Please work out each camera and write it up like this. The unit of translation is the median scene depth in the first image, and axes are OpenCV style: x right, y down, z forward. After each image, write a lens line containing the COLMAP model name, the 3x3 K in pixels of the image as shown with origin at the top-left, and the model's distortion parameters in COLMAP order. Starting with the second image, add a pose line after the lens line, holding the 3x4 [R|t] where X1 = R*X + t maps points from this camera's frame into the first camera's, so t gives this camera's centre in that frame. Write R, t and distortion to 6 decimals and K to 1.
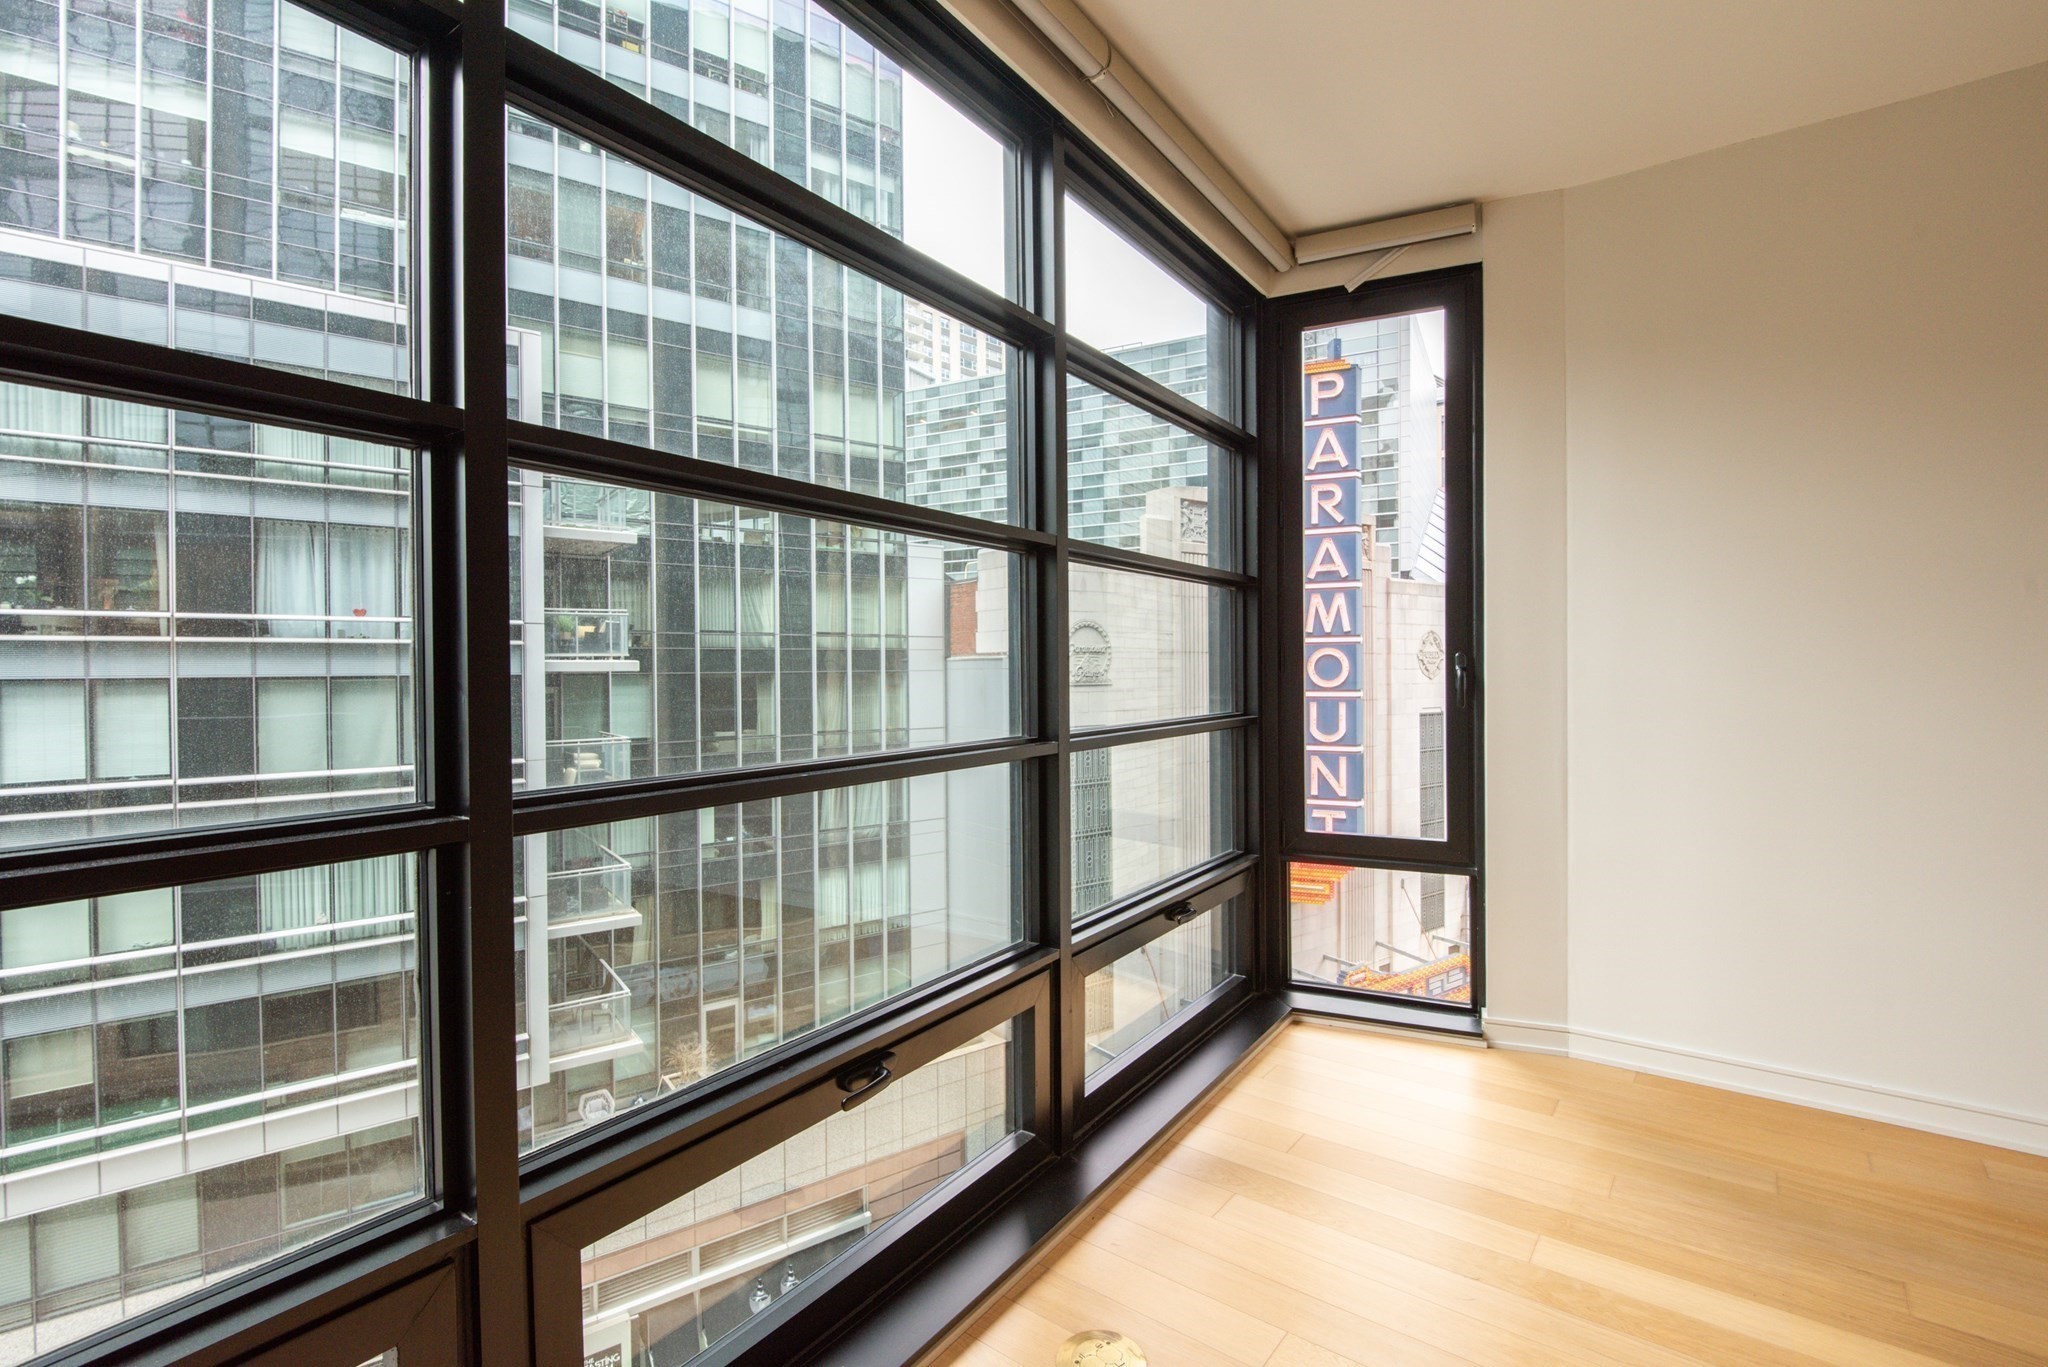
lens RADIAL K [[917.1, 0, 1019.9], [0, 917.1, 673.8], [0, 0, 1]] dist [0.006810, -0.010415]
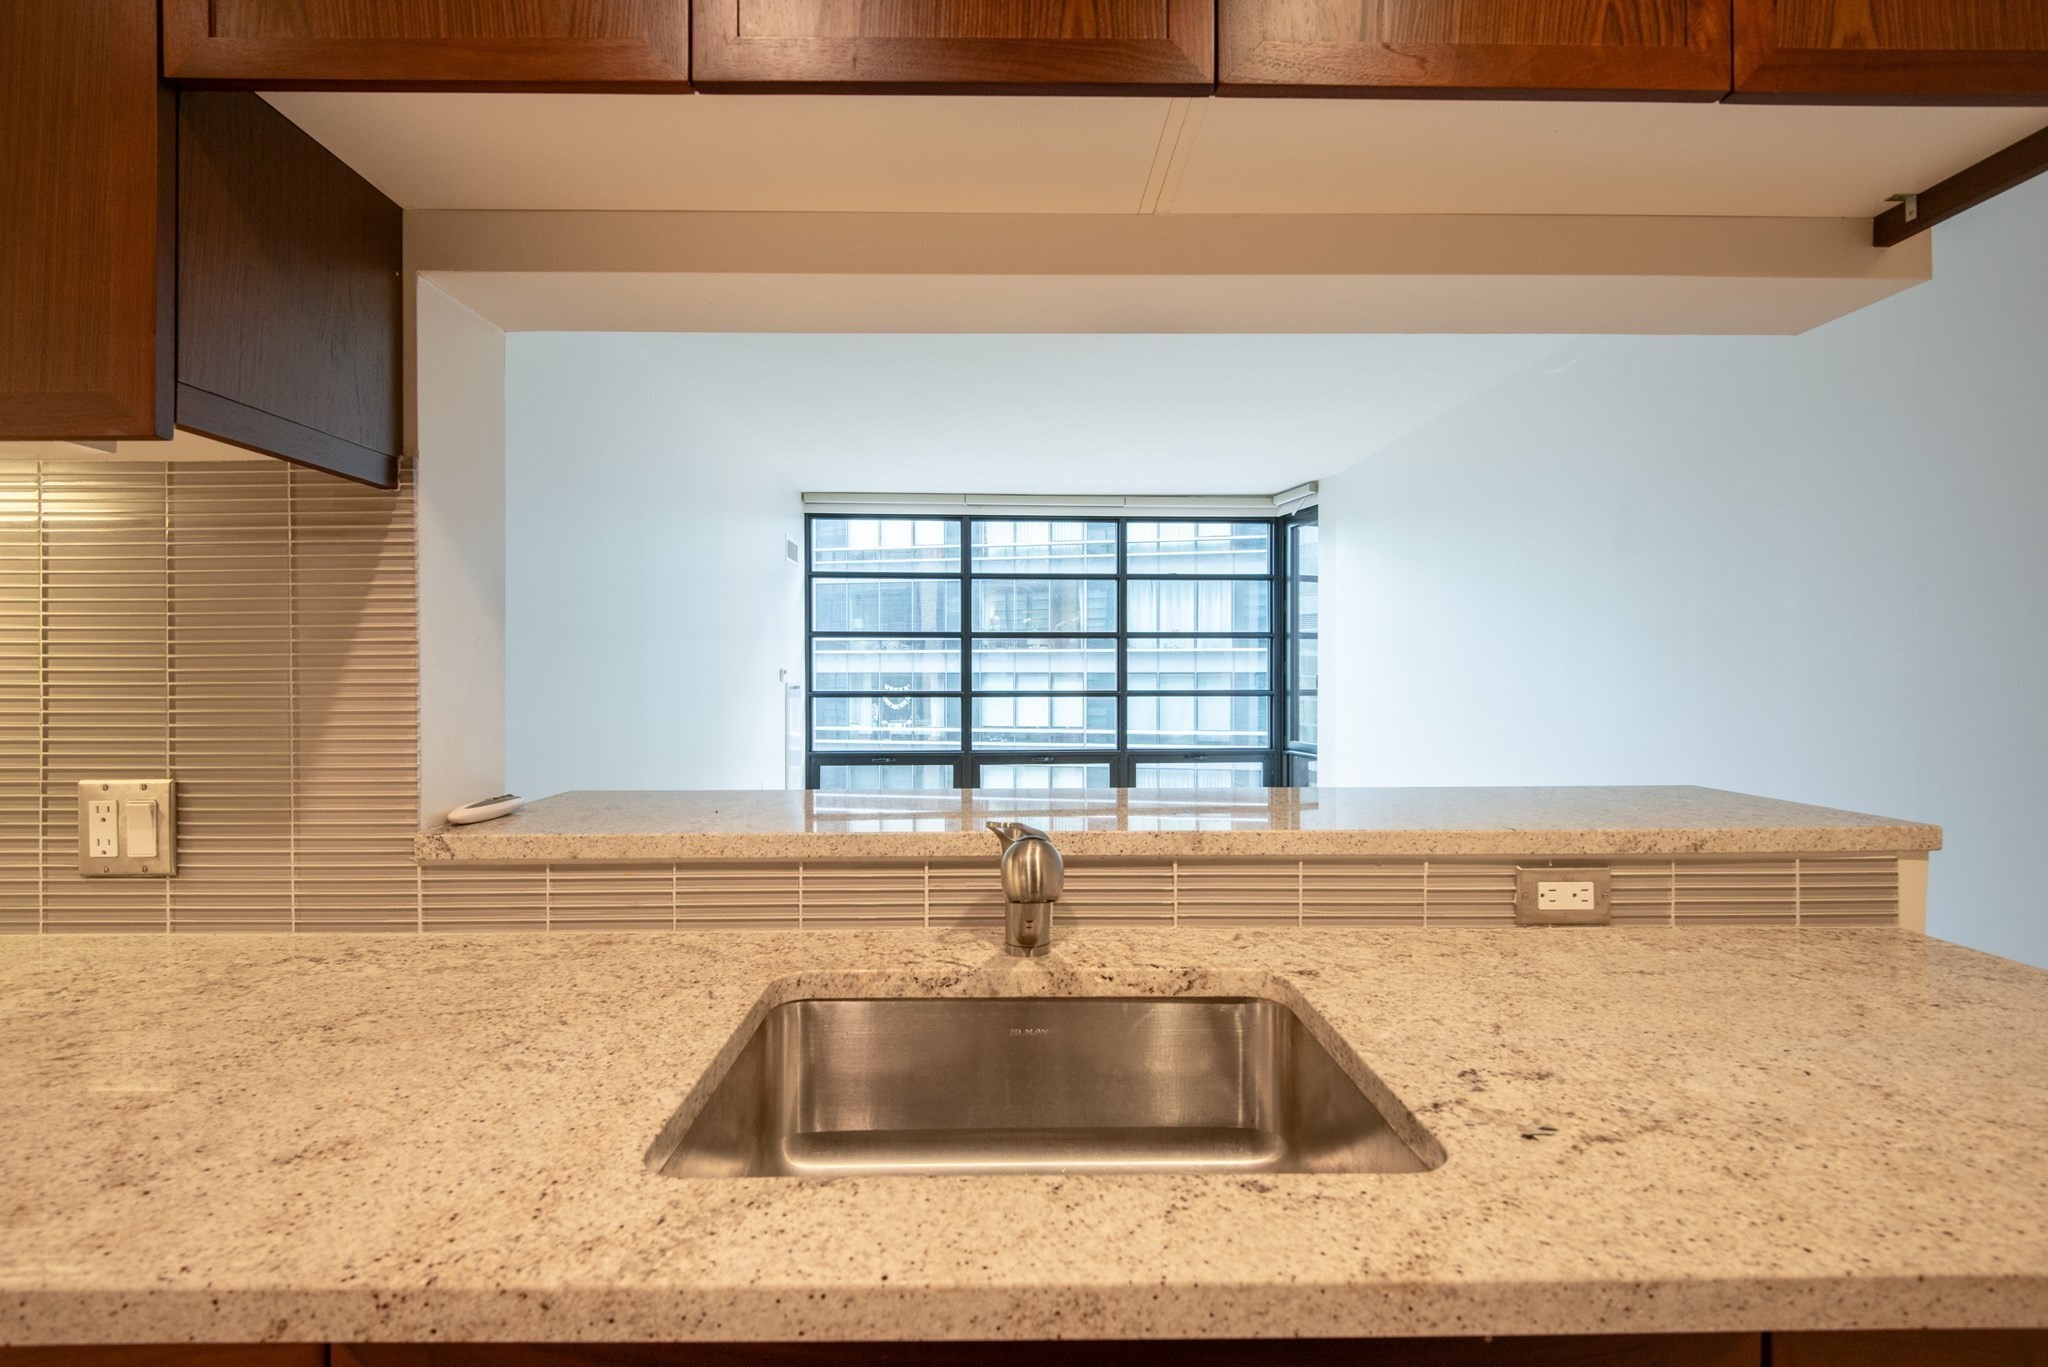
lens RADIAL K [[917.3, 0, 1011.0], [0, 917.3, 674.1], [0, 0, 1]] dist [0.012599, -0.011516]
pose [[0.623914, 0.009348, -0.781437, 0.851759], [-0.007165, 0.999955, 0.006241, -0.005573], [0.781460, 0.001705, 0.623953, -0.507870]]
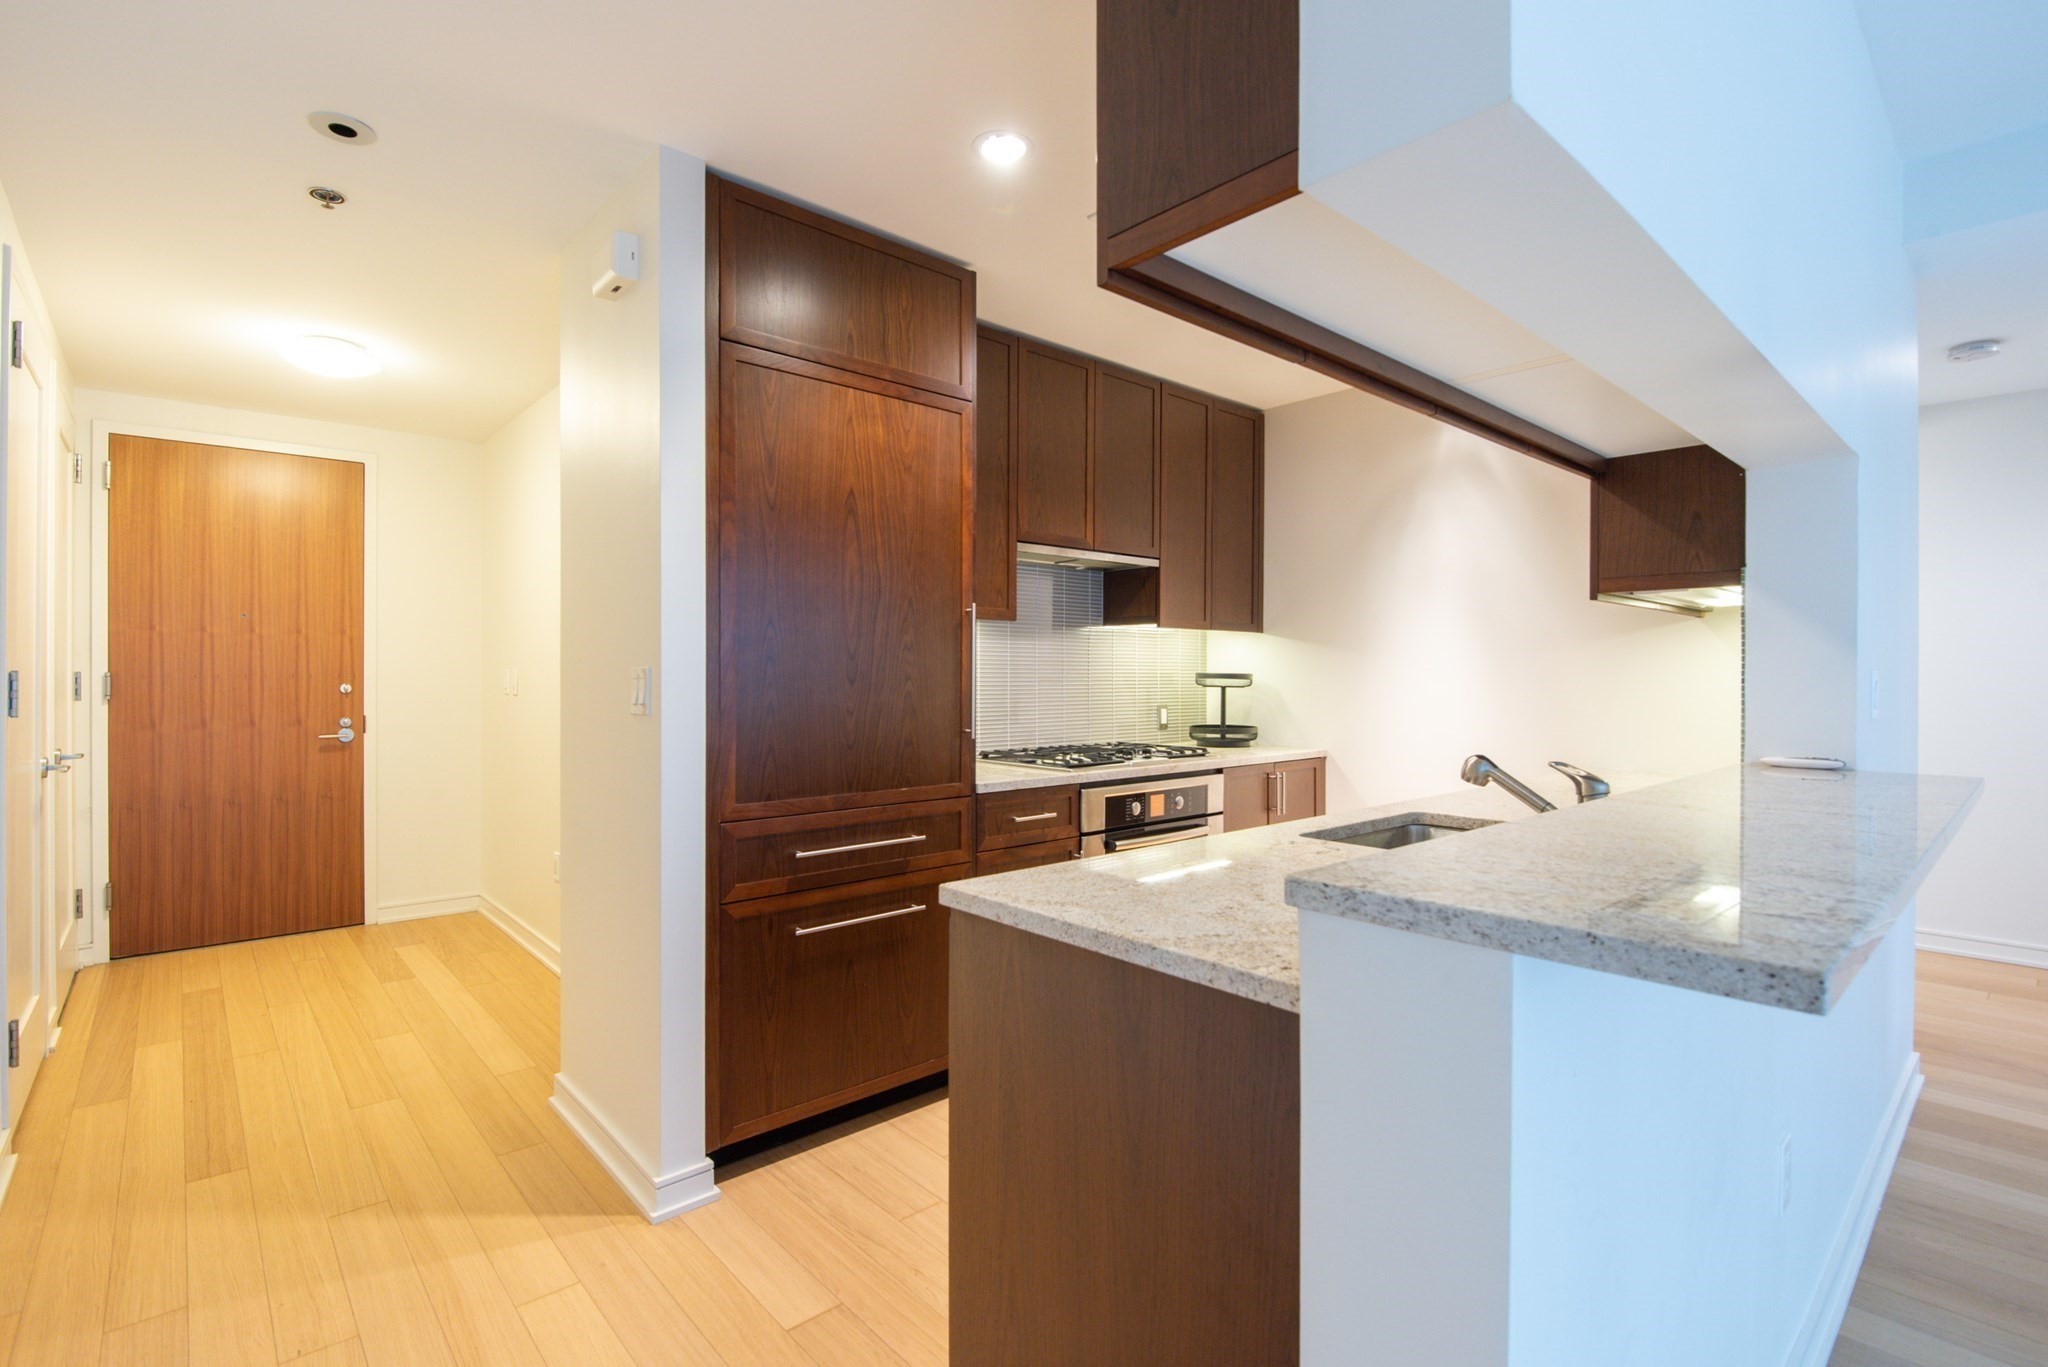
lens RADIAL K [[936.4, 0, 1020.7], [0, 936.4, 676.0], [0, 0, 1]] dist [0.003374, -0.011569]
pose [[-0.983859, 0.004915, 0.178875, 0.841680], [0.006091, 0.999963, 0.006028, -0.008595], [-0.178839, 0.007020, -0.983853, -0.133083]]
